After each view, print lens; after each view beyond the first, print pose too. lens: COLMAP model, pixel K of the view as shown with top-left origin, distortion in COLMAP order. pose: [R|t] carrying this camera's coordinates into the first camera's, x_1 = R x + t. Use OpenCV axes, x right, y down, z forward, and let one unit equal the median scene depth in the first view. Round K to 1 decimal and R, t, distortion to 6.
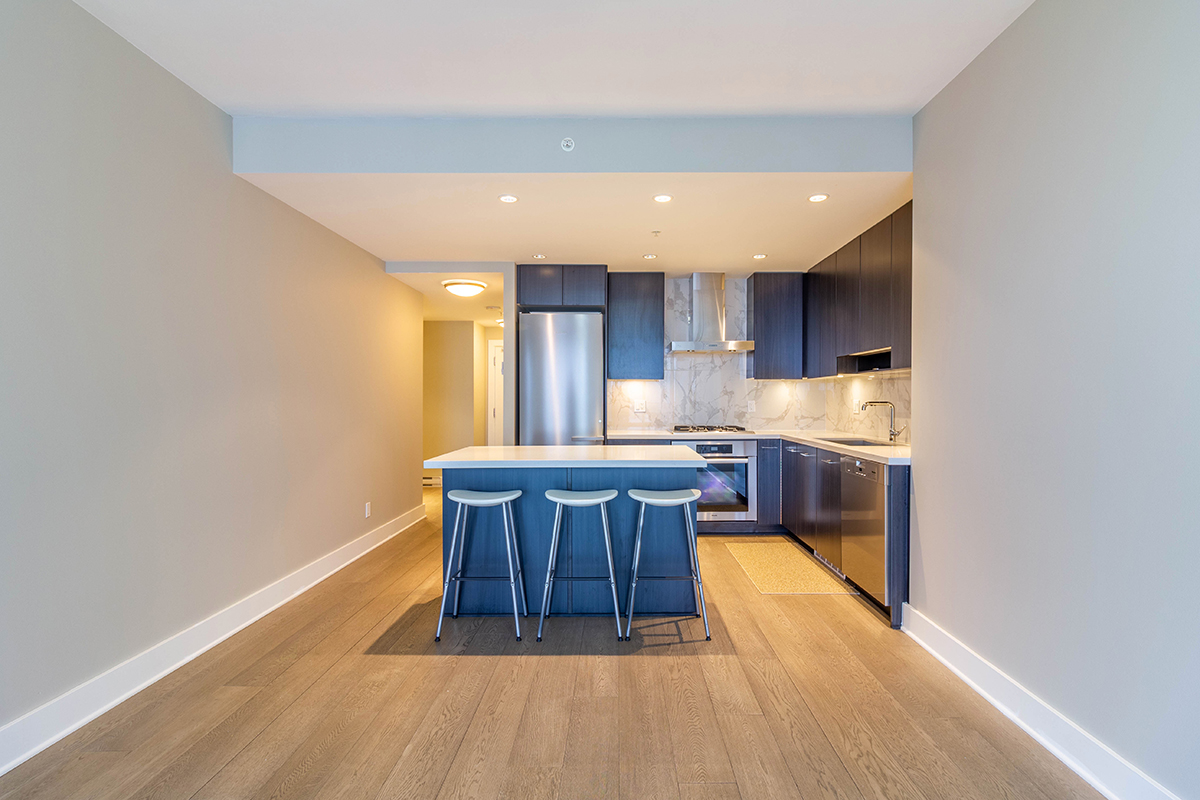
lens RADIAL K [[561.7, 0, 625.6], [0, 561.7, 402.9], [0, 0, 1]] dist [0.000782, 0.001051]
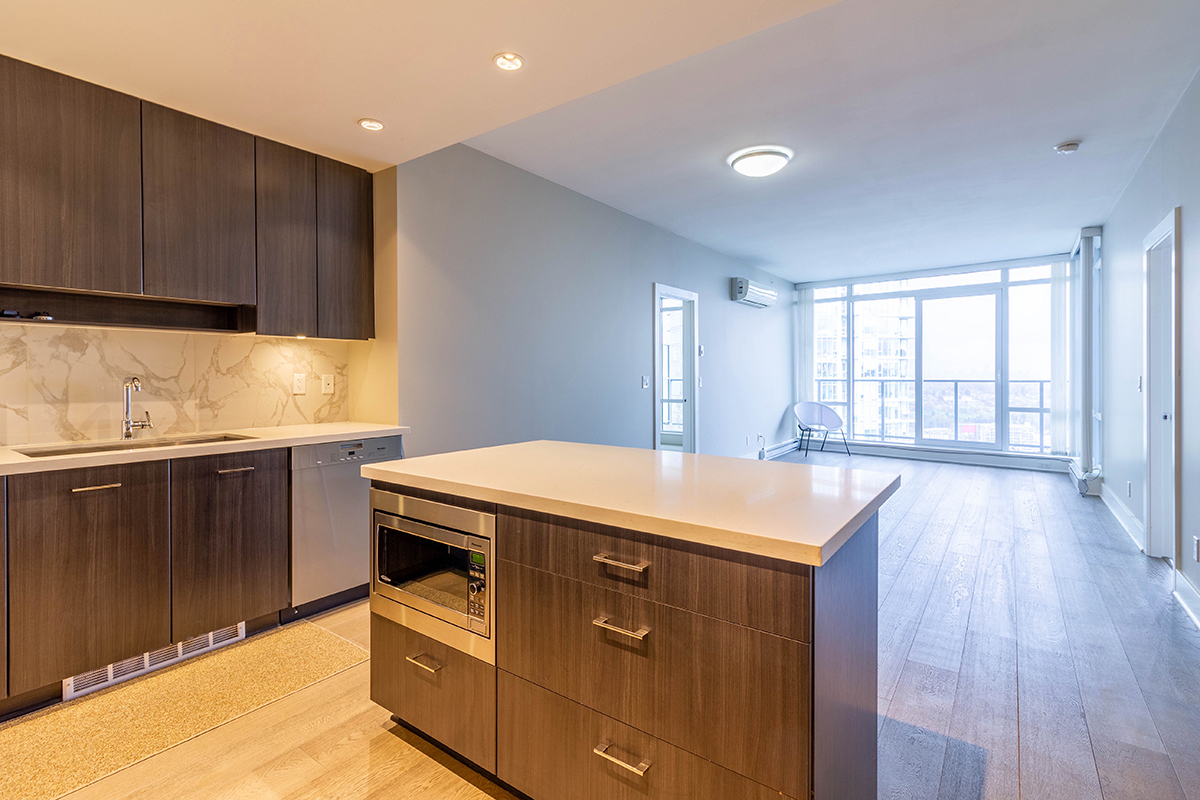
lens RADIAL K [[561.7, 0, 609.5], [0, 561.7, 375.6], [0, 0, 1]] dist [0.000782, 0.001051]
pose [[-0.810314, -0.001565, 0.585994, -0.277240], [0.004237, 0.999955, 0.008530, -0.005716], [-0.585981, 0.009395, -0.810270, 0.966161]]
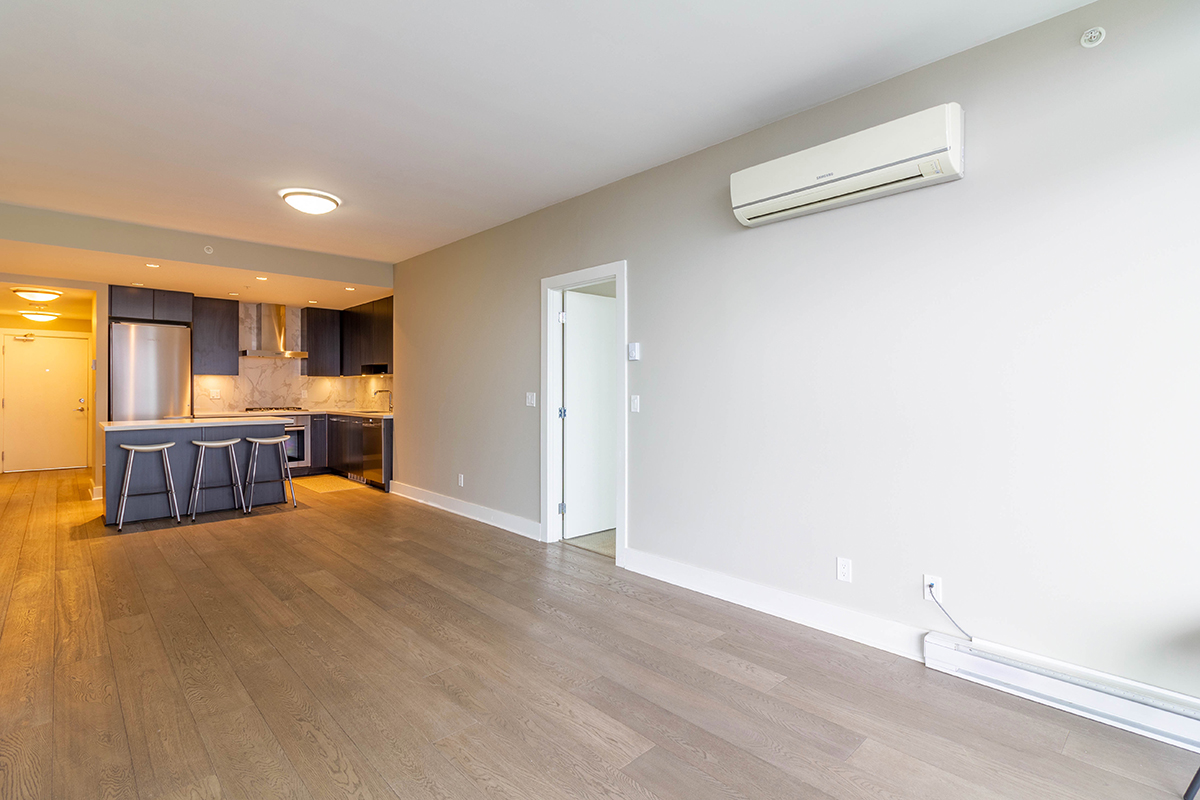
lens RADIAL K [[561.7, 0, 599.3], [0, 561.7, 392.4], [0, 0, 1]] dist [0.000782, 0.001051]
pose [[0.732708, -0.002438, 0.680538, -0.244464], [0.004433, 0.999989, -0.001190, 0.007747], [-0.680528, 0.003889, 0.732712, -0.706485]]
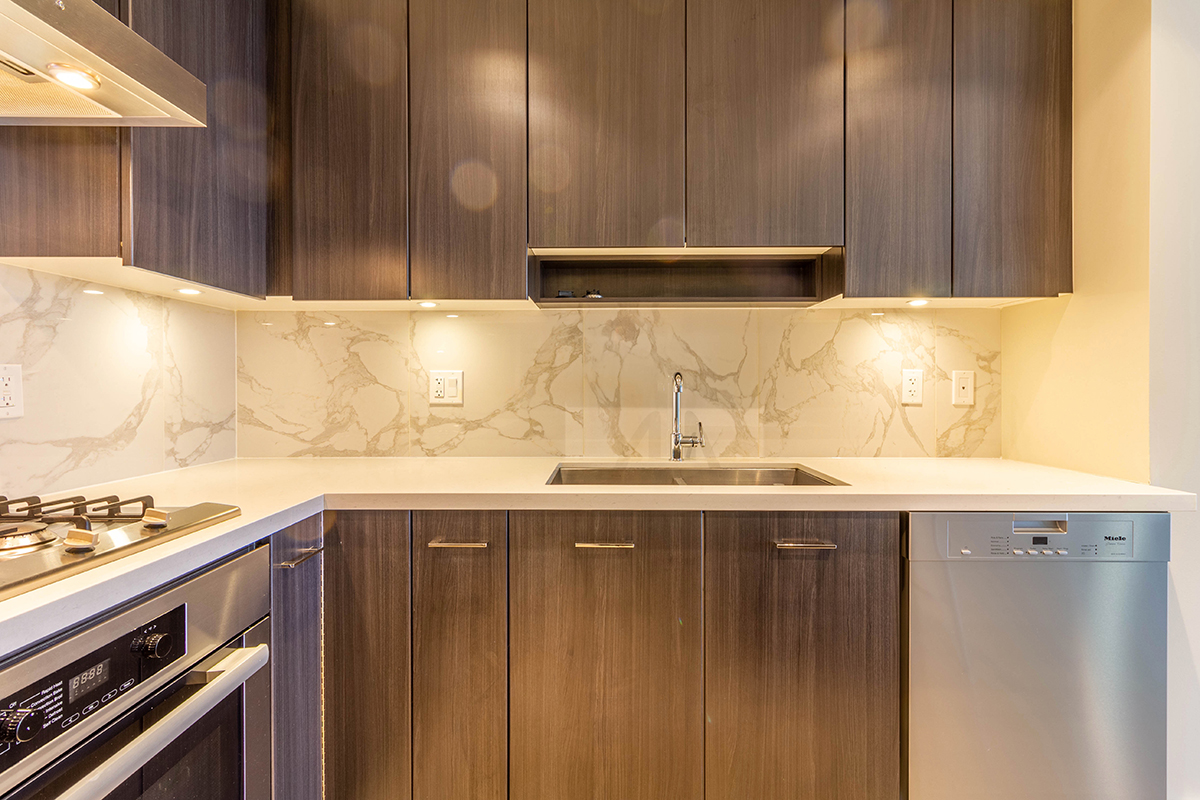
lens RADIAL K [[561.7, 0, 602.3], [0, 561.7, 392.0], [0, 0, 1]] dist [0.000782, 0.001051]
pose [[0.025381, -0.012365, 0.999601, 0.015177], [0.007186, 0.999900, 0.012186, 0.005602], [-0.999652, 0.006874, 0.025467, 0.846735]]
